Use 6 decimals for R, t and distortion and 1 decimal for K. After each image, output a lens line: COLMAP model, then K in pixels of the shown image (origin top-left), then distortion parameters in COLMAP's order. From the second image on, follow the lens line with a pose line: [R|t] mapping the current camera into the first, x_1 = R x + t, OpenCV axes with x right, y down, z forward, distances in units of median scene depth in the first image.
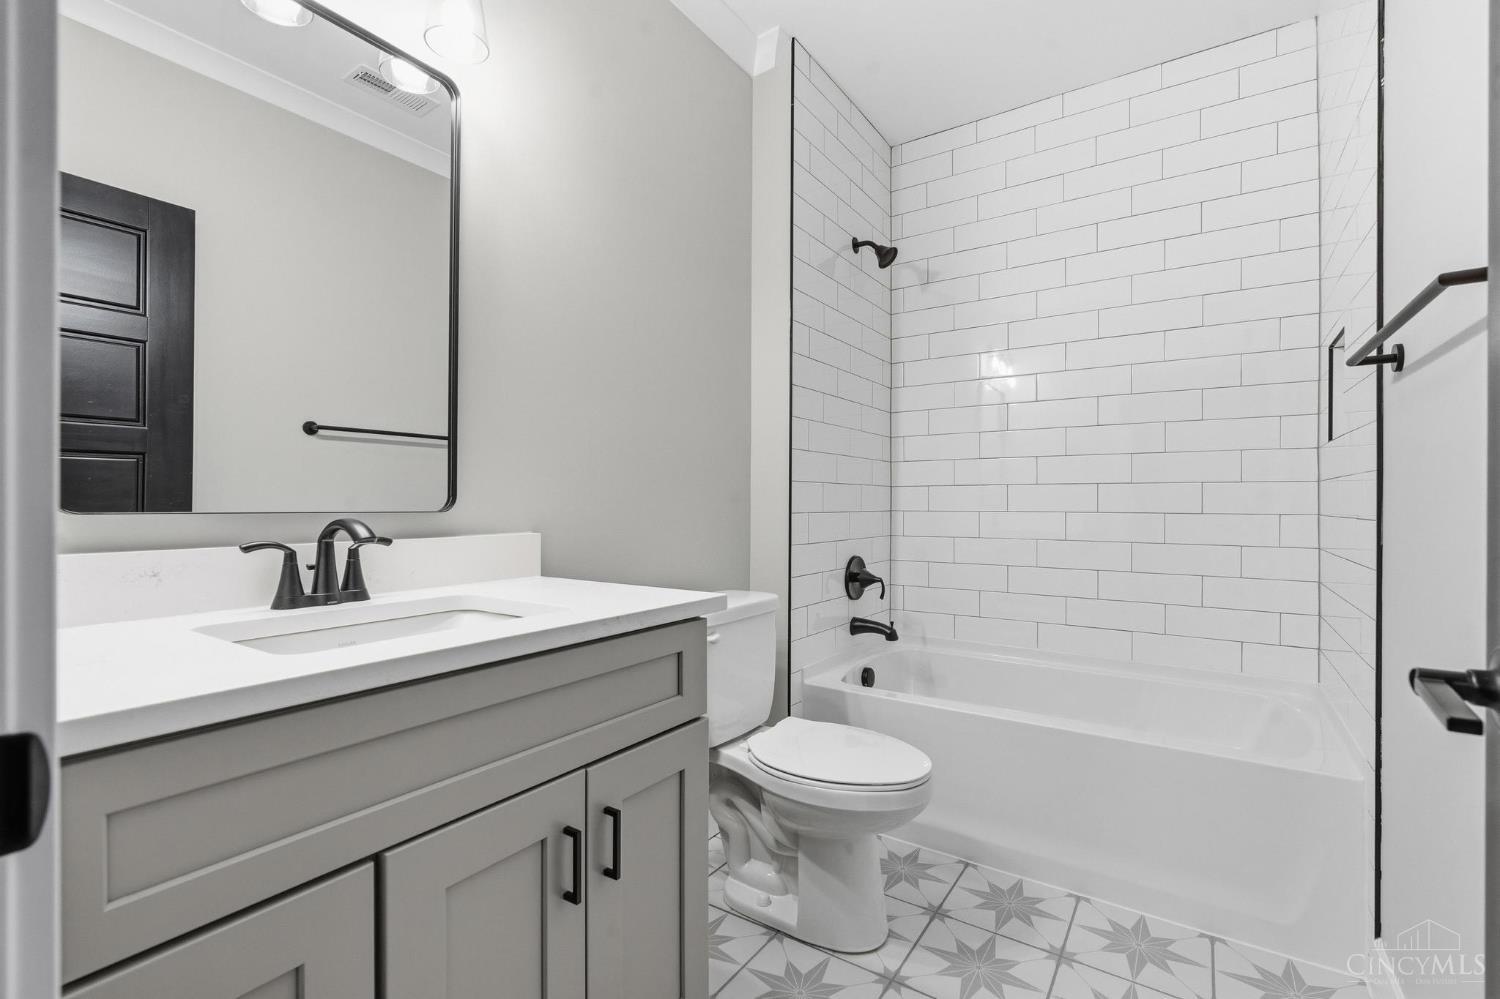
lens RADIAL K [[684.5, 0, 750.7], [0, 684.5, 505.6], [0, 0, 1]] dist [-0.028188, 0.000177]
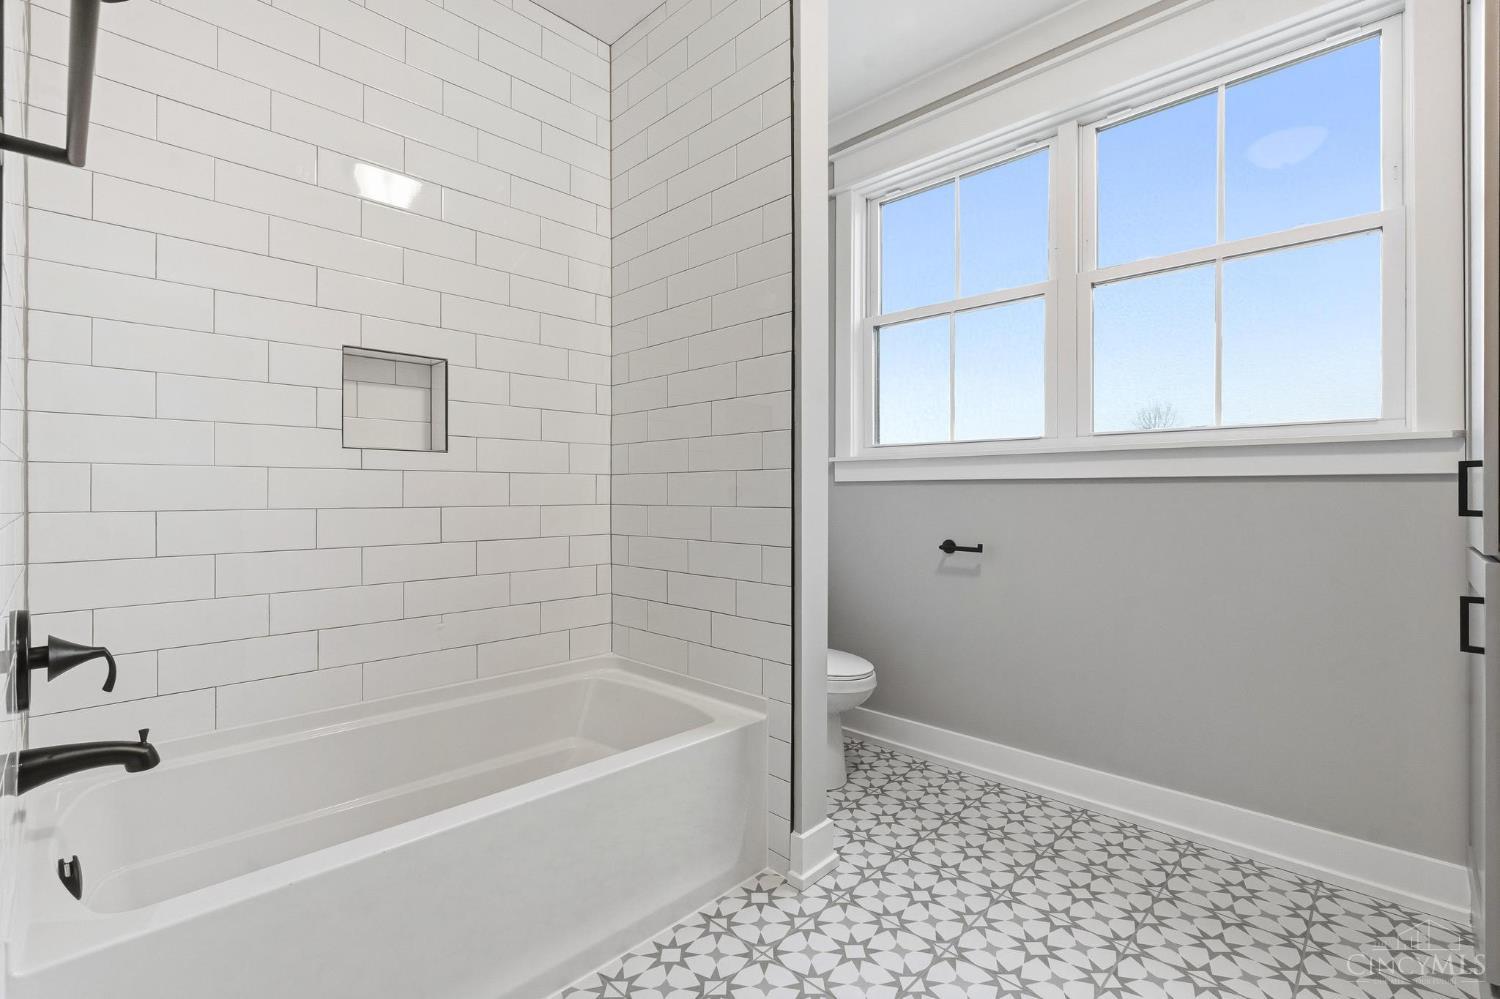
lens RADIAL K [[684.5, 0, 750.5], [0, 684.5, 498.5], [0, 0, 1]] dist [-0.028188, 0.000177]
pose [[0.180680, 0.003356, 0.983536, -0.151158], [0.002195, 0.999990, -0.003816, 0.004294], [-0.983540, 0.002848, 0.180671, 0.390461]]
